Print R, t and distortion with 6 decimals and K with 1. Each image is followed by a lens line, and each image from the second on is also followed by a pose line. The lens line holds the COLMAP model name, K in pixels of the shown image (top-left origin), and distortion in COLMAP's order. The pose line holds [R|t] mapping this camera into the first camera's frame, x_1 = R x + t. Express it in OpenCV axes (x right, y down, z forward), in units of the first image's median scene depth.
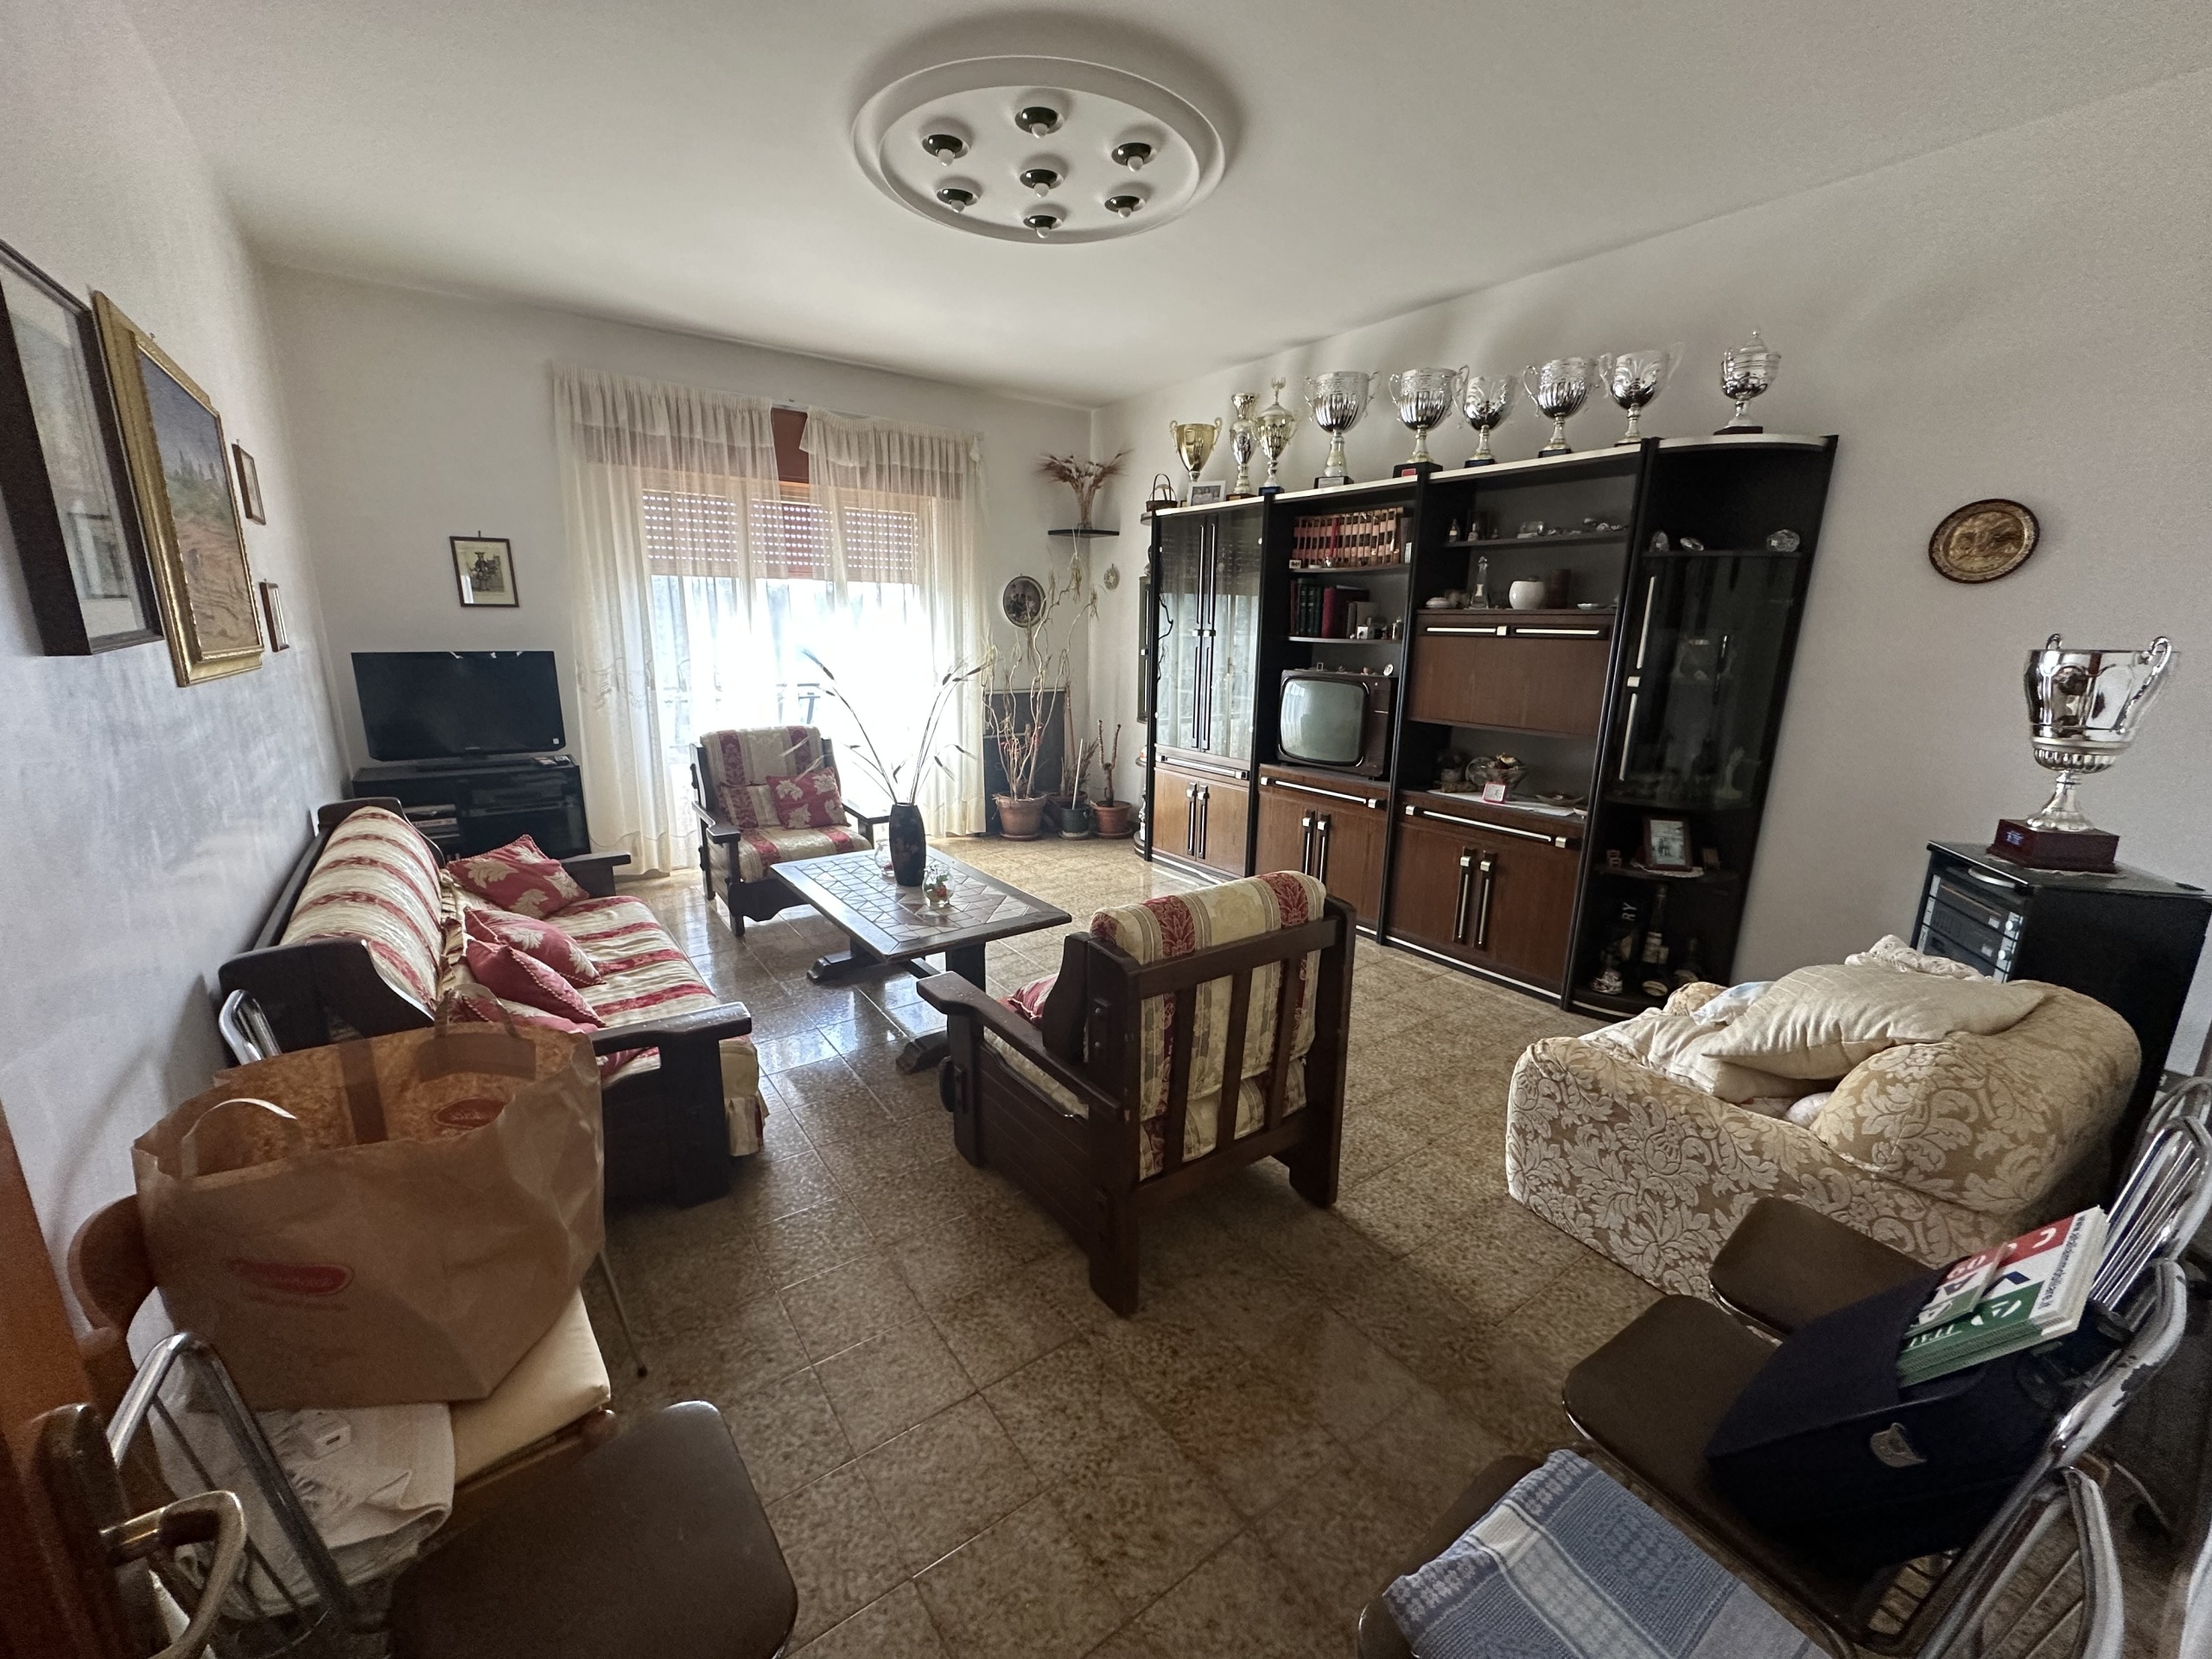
lens RADIAL K [[878.4, 0, 1106.7], [0, 878.4, 830.7], [0, 0, 1]] dist [-0.005300, 0.001255]
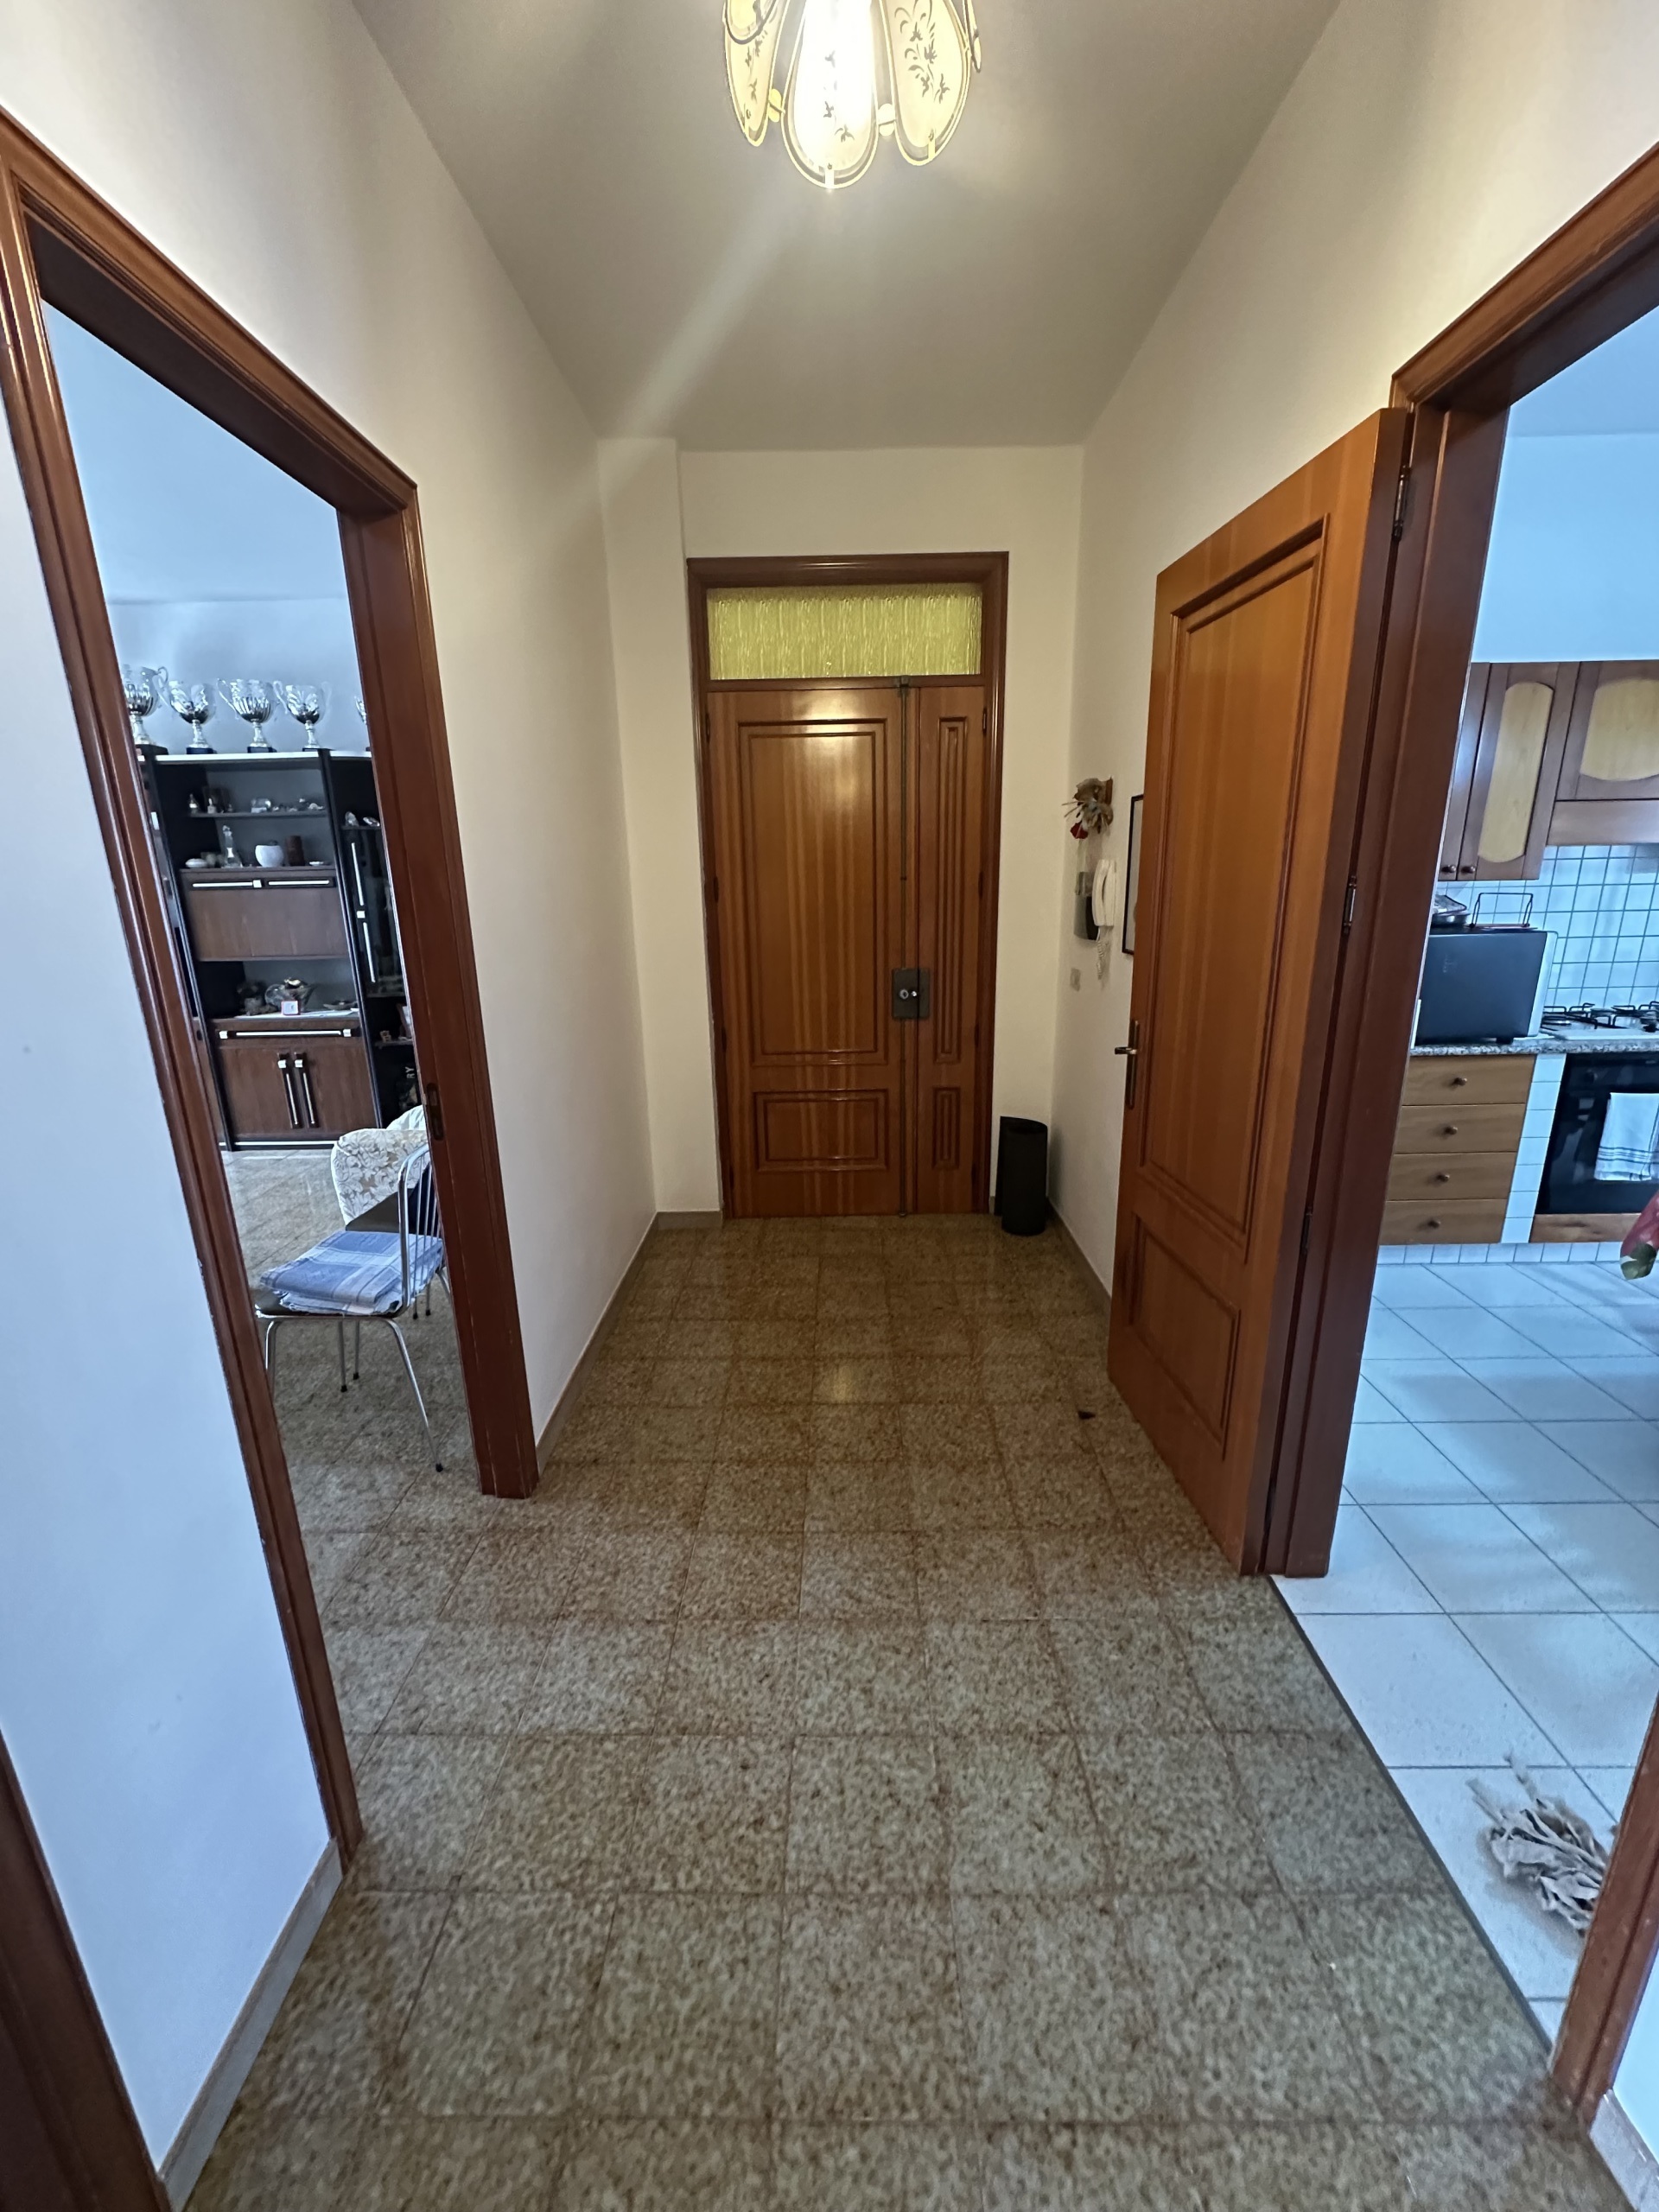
lens RADIAL K [[878.4, 0, 828.5], [0, 878.4, 1109.5], [0, 0, 1]] dist [-0.005300, 0.001255]
pose [[0.595194, -0.237155, 0.767790, -0.123916], [0.213899, 0.967745, 0.133101, 0.104319], [-0.774591, 0.085009, 0.626724, -0.442415]]
